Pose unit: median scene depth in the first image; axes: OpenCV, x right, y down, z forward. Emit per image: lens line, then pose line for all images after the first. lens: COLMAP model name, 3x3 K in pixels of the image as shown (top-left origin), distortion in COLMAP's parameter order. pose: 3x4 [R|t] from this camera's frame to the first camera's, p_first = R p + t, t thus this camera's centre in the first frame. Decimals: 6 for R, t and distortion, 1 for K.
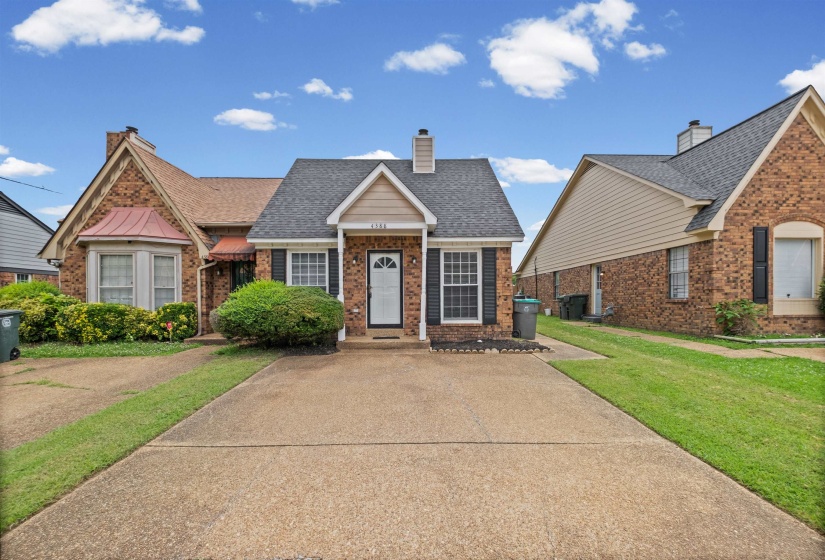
lens RADIAL K [[374.9, 0, 414.0], [0, 374.9, 304.5], [0, 0, 1]] dist [0.001601, -0.000245]
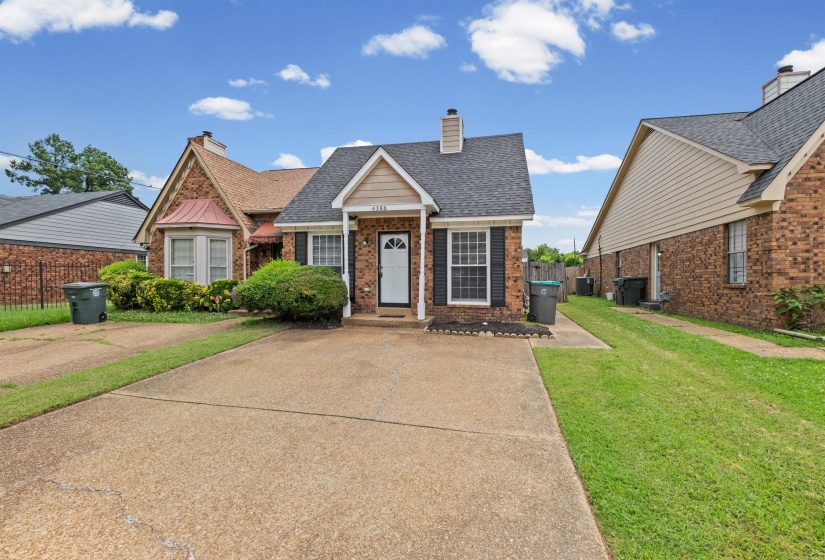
lens RADIAL K [[372.9, 0, 411.7], [0, 372.9, 283.7], [0, 0, 1]] dist [0.000941, -0.000618]
pose [[0.969221, 0.017382, -0.245579, 0.222593], [-0.018344, 0.999830, -0.001631, -0.000393], [0.245509, 0.006086, 0.969375, 0.019238]]
